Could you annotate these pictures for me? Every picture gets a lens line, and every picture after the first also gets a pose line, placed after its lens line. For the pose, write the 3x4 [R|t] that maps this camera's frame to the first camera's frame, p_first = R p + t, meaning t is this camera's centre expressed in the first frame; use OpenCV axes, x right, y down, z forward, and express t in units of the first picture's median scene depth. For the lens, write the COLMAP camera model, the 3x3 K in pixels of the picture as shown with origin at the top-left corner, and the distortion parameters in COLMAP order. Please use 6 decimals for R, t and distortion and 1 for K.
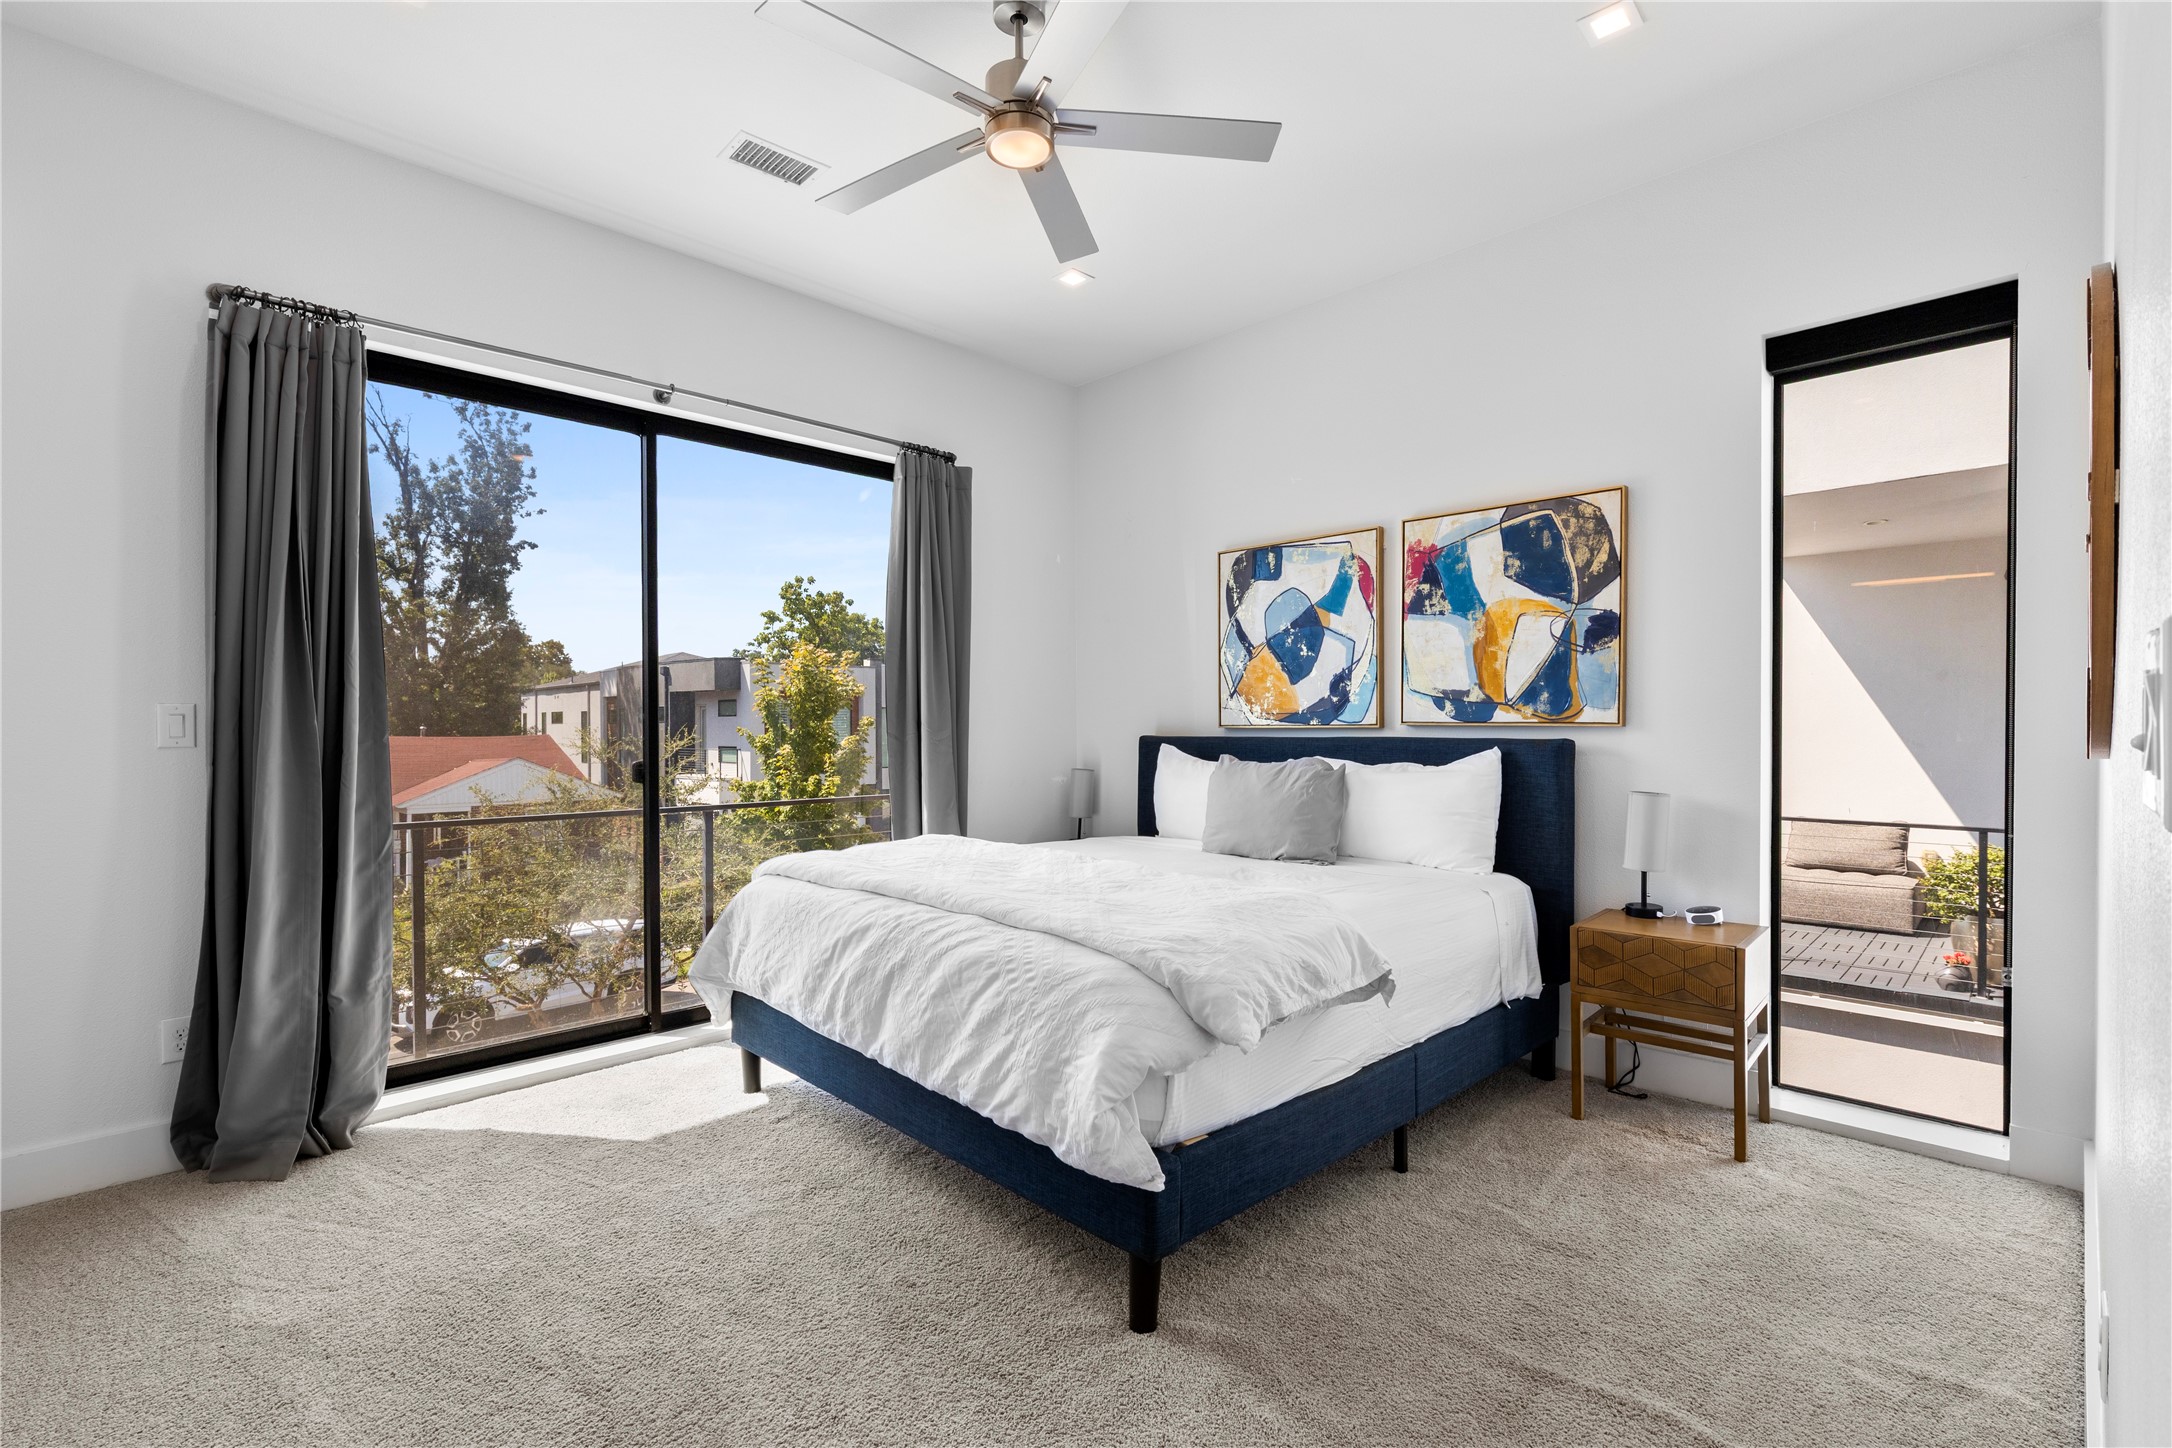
lens RADIAL K [[974.2, 0, 1086.0], [0, 974.2, 724.0], [0, 0, 1]] dist [0.004207, 0.000516]
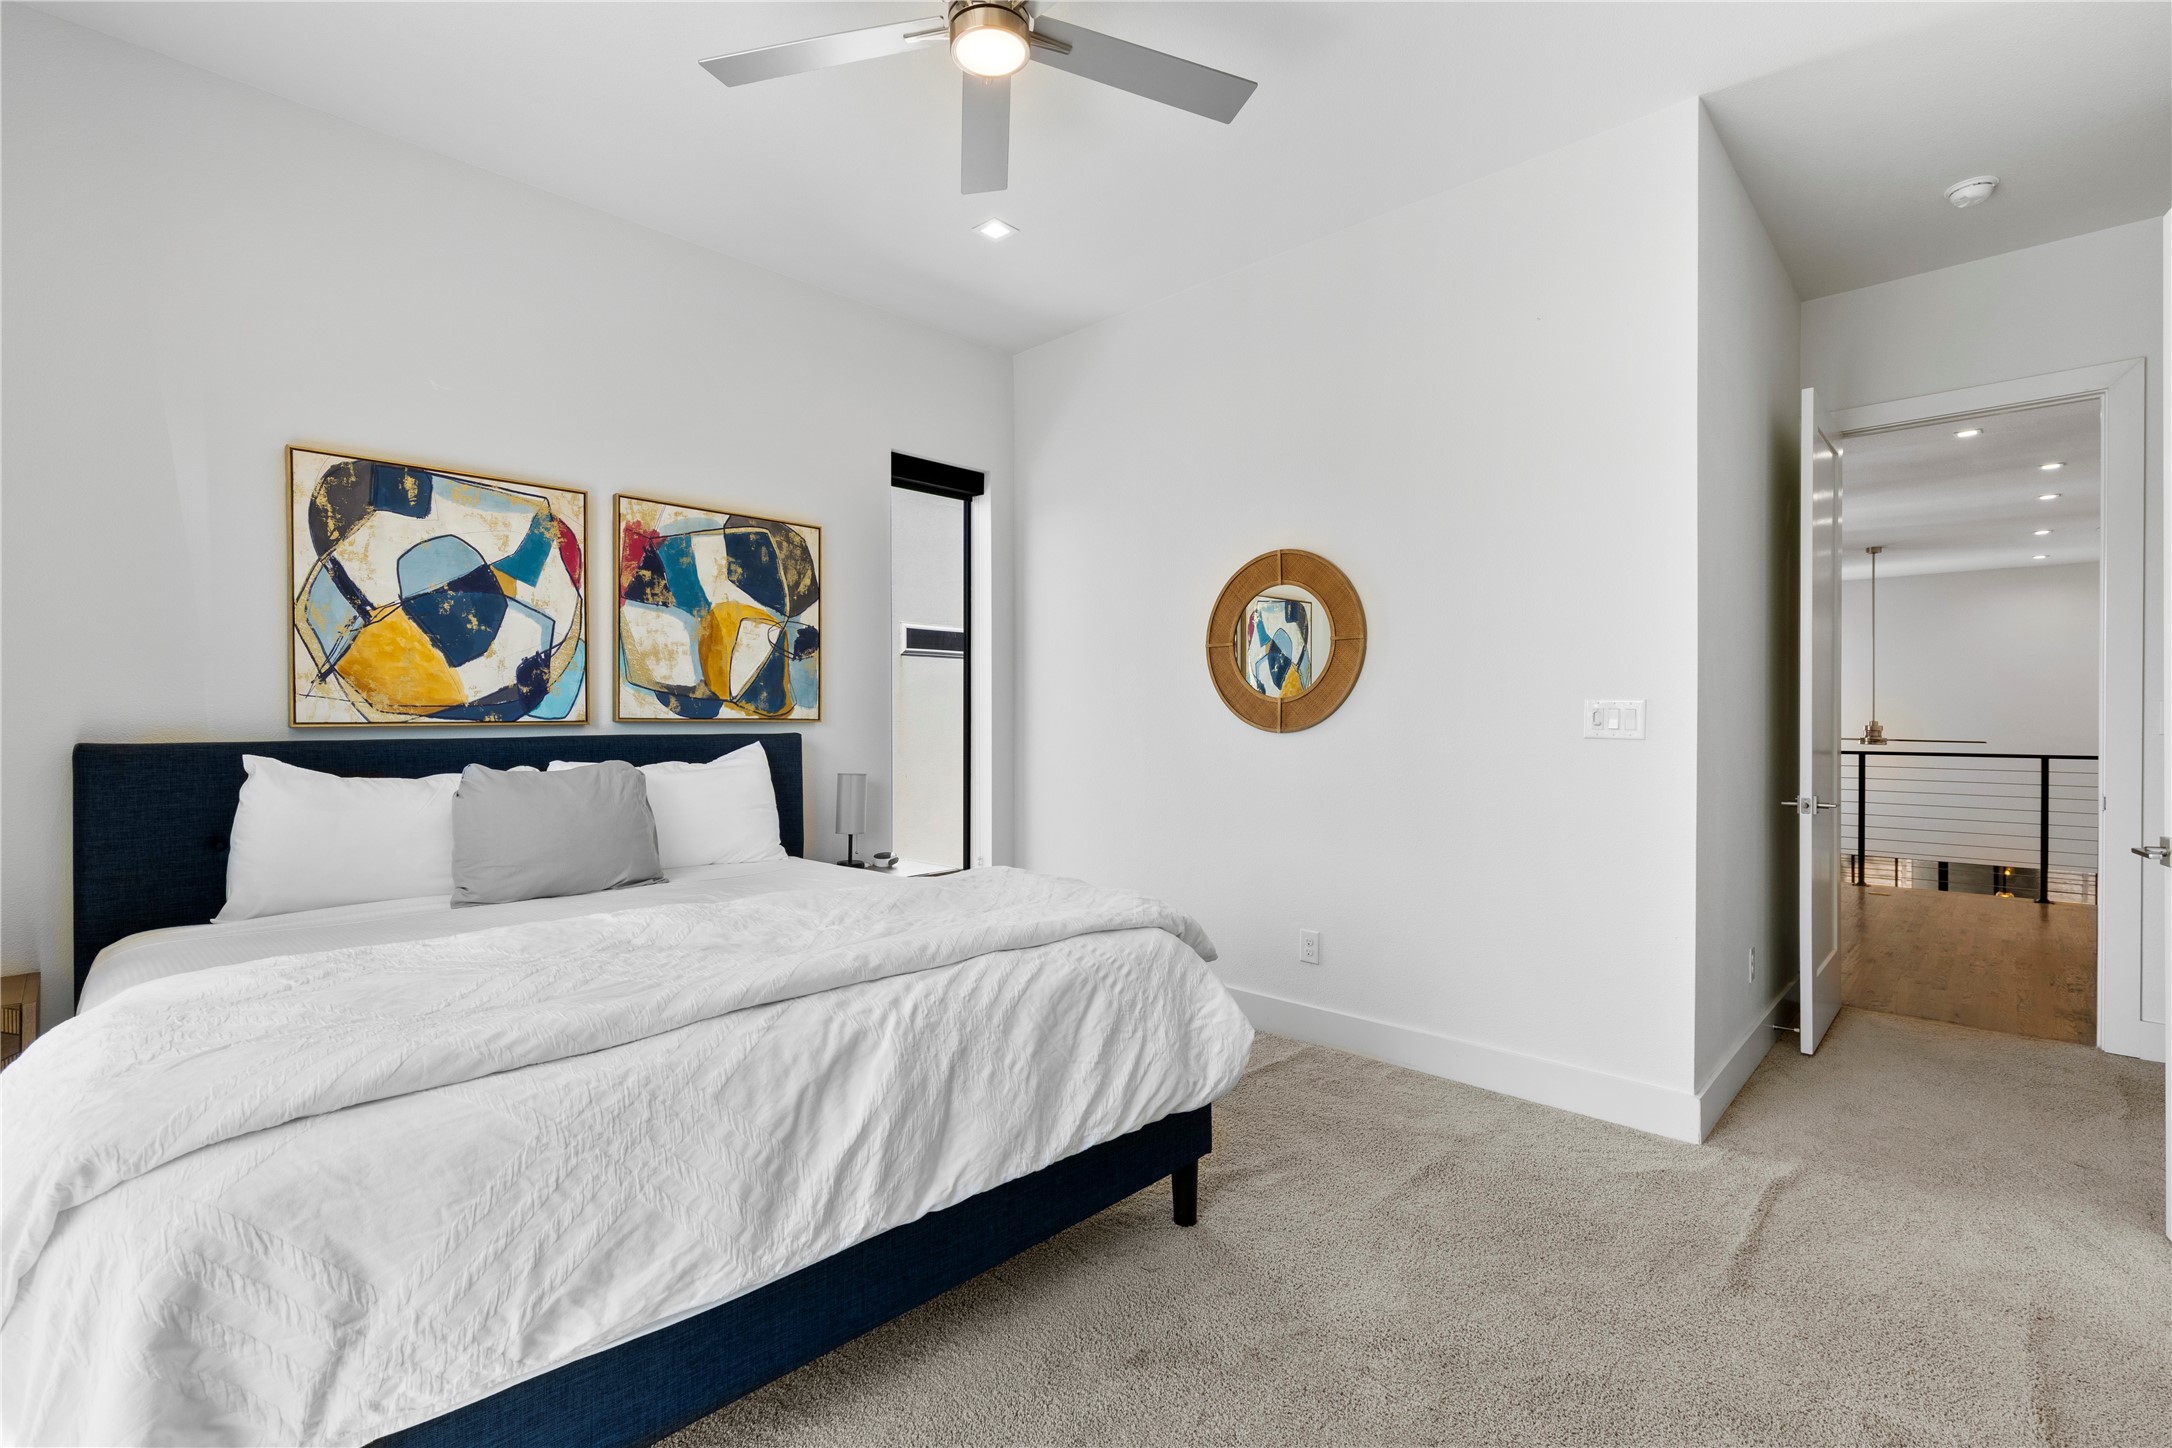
lens RADIAL K [[974.2, 0, 1086.0], [0, 974.2, 724.0], [0, 0, 1]] dist [0.004207, 0.000516]
pose [[-0.023612, -0.003598, 0.999715, -0.623300], [0.001467, 0.999992, 0.003634, 0.000769], [-0.999720, 0.001552, -0.023607, 0.628859]]
